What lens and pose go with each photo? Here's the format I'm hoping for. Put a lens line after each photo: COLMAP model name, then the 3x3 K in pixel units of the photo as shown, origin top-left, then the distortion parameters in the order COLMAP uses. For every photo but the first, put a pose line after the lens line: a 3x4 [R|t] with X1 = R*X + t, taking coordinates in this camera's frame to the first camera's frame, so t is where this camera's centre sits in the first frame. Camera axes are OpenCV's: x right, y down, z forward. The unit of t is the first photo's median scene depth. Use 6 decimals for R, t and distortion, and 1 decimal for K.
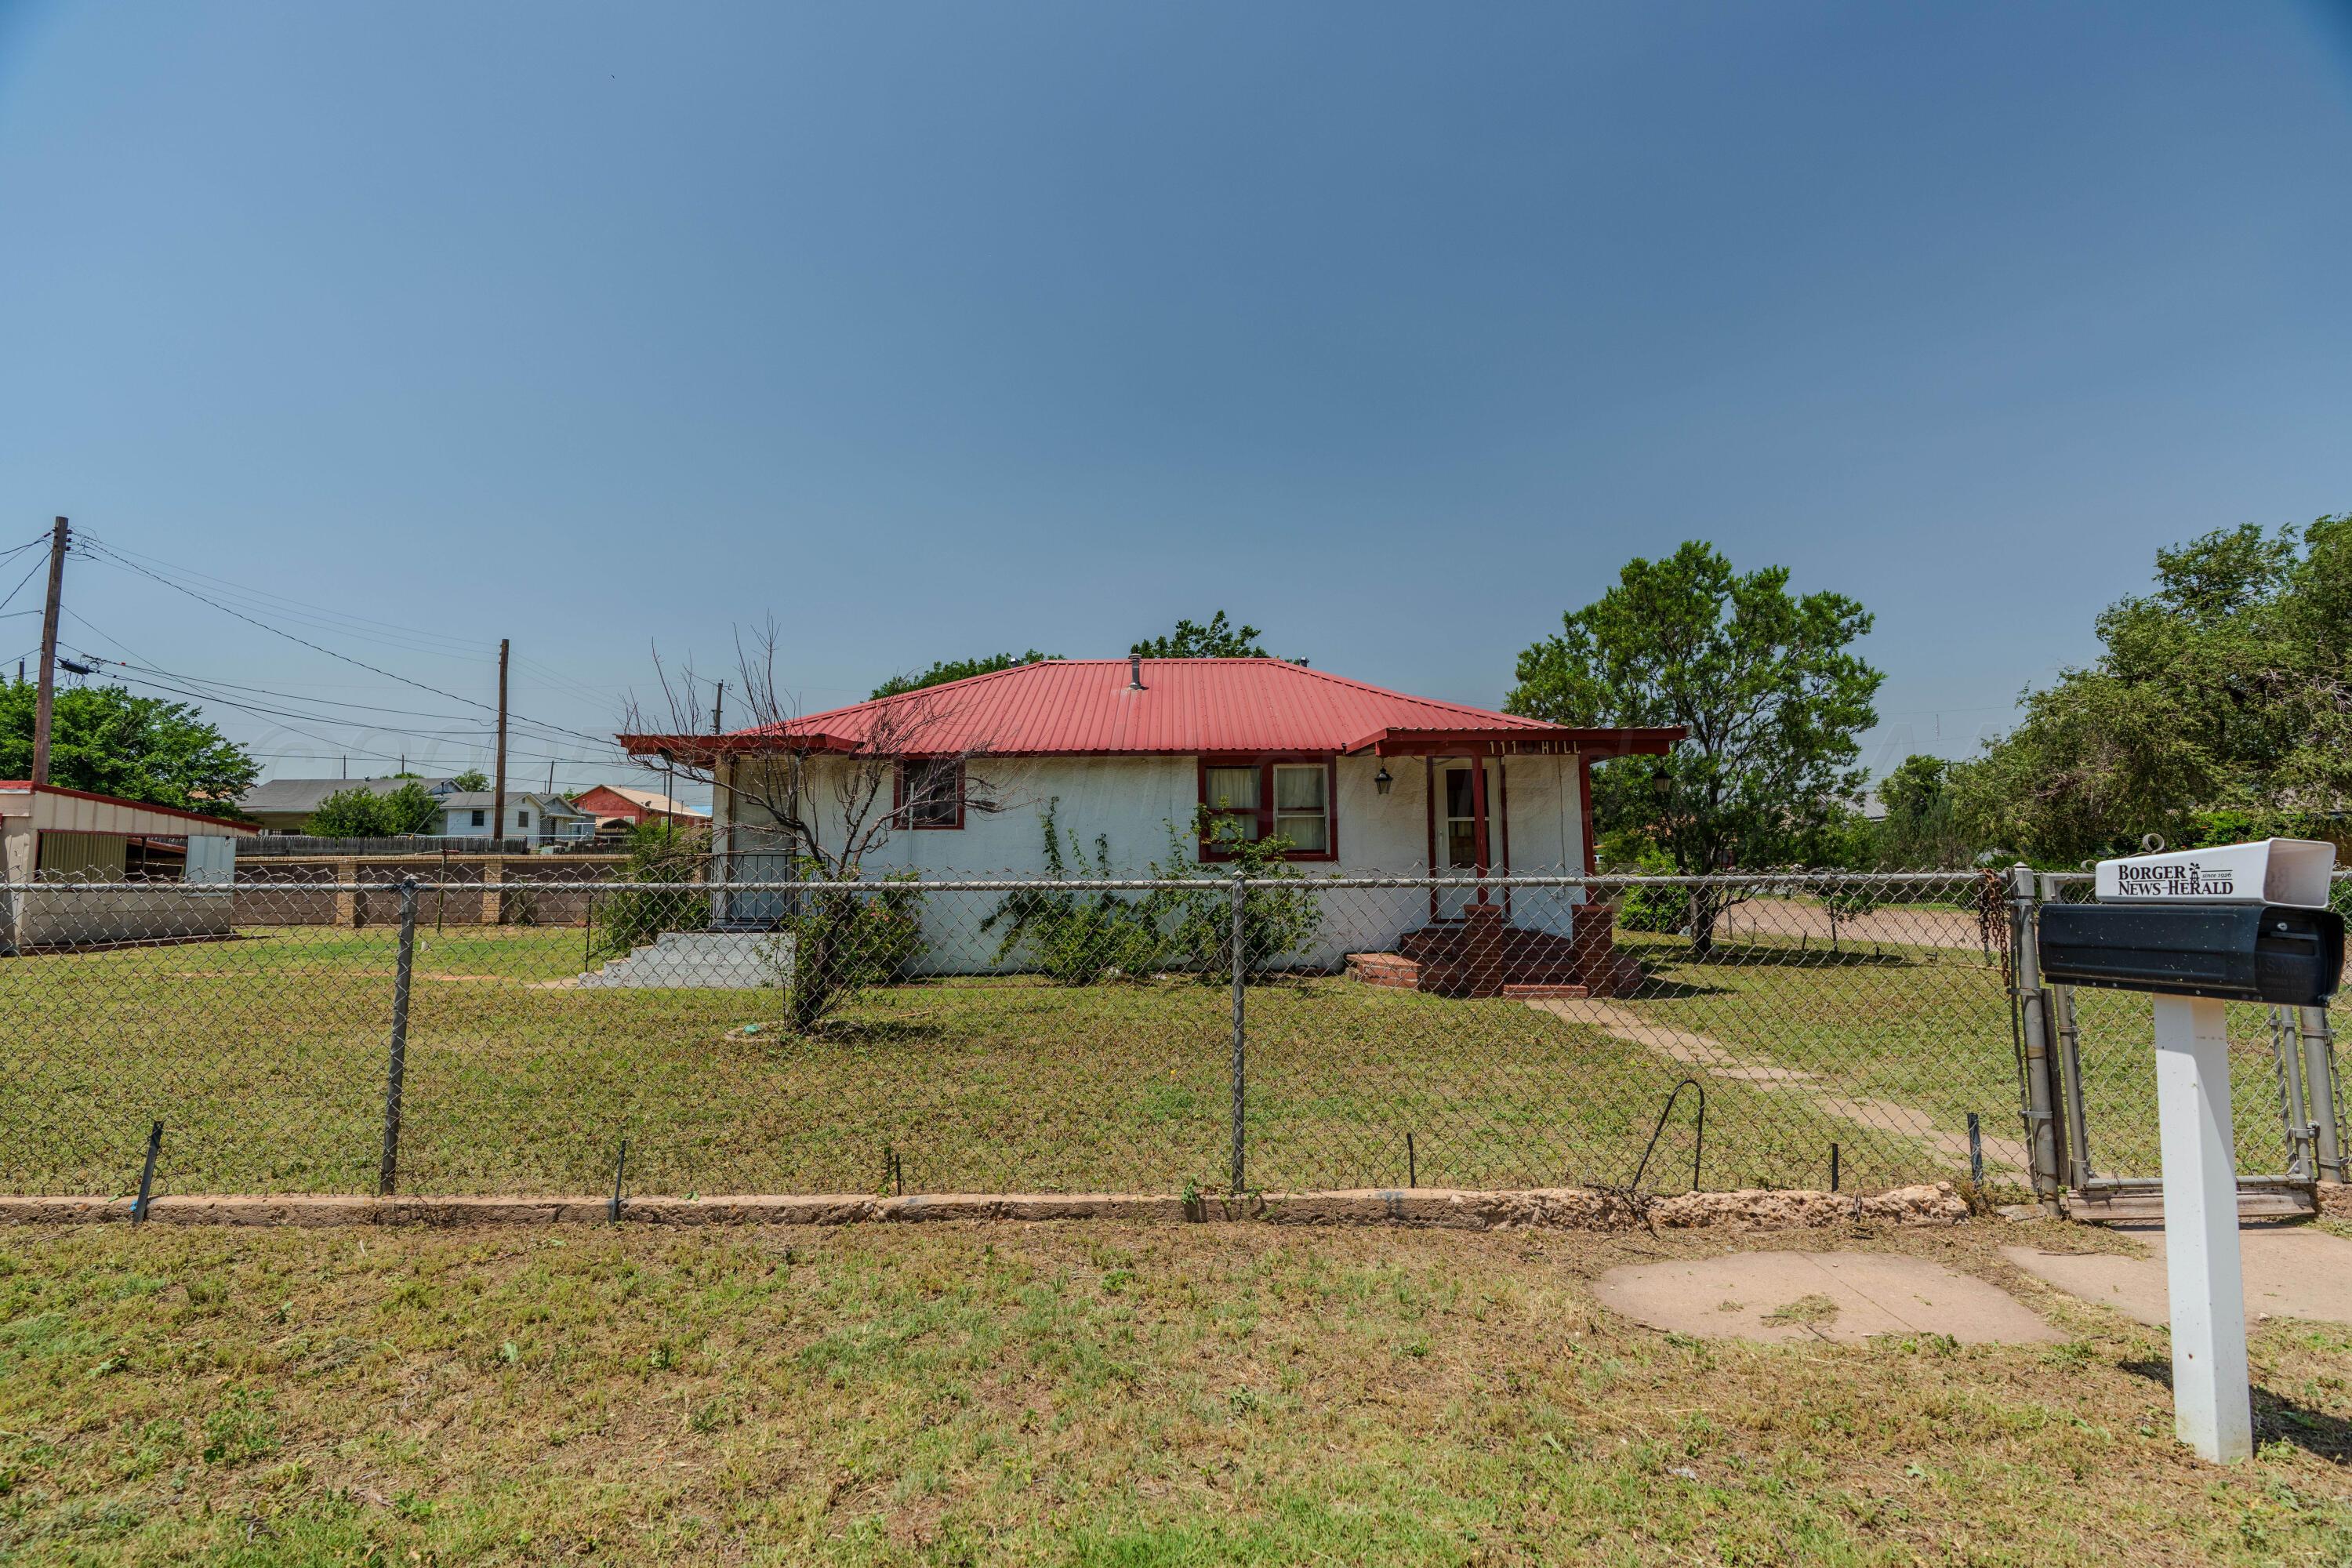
lens RADIAL K [[1075.7, 0, 1181.9], [0, 1075.7, 787.5], [0, 0, 1]] dist [-0.002423, 0.004546]
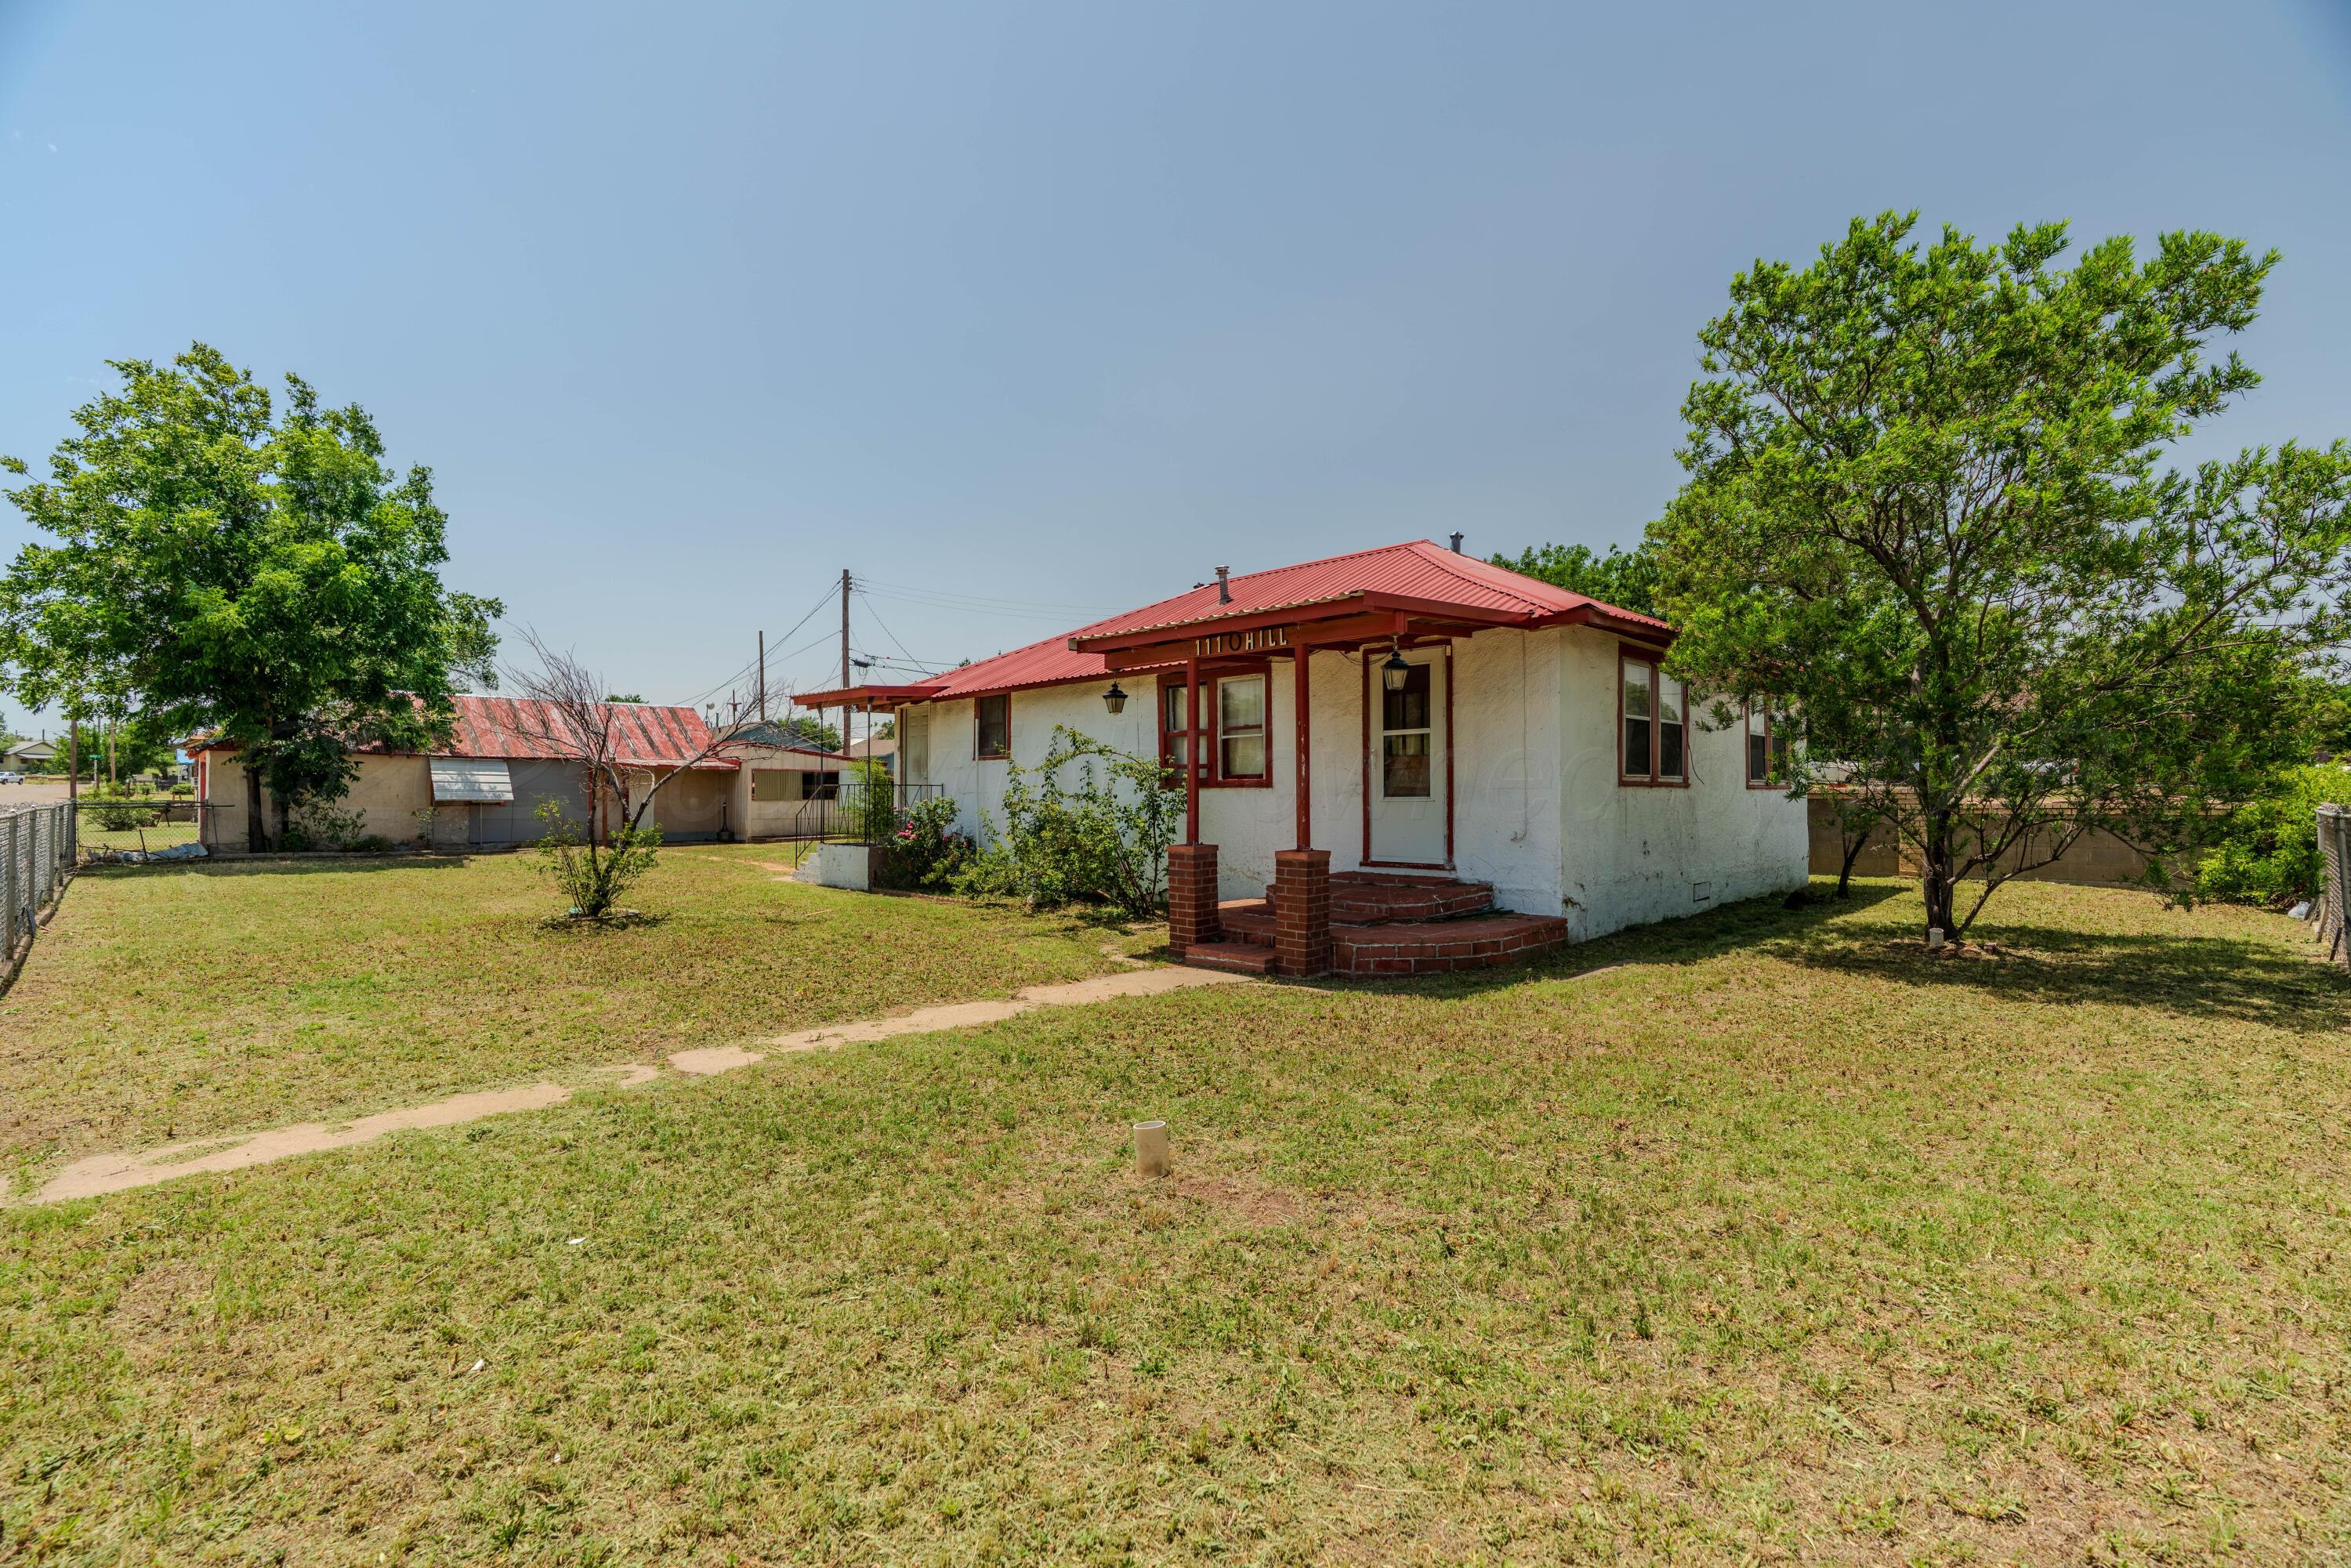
lens RADIAL K [[1075.2, 0, 1181.4], [0, 1075.2, 787.5], [0, 0, 1]] dist [-0.002423, 0.004546]
pose [[0.698994, -0.002376, -0.715124, 0.677572], [0.061550, 0.996484, 0.056850, 0.014581], [0.712474, -0.083754, 0.696682, 0.345341]]
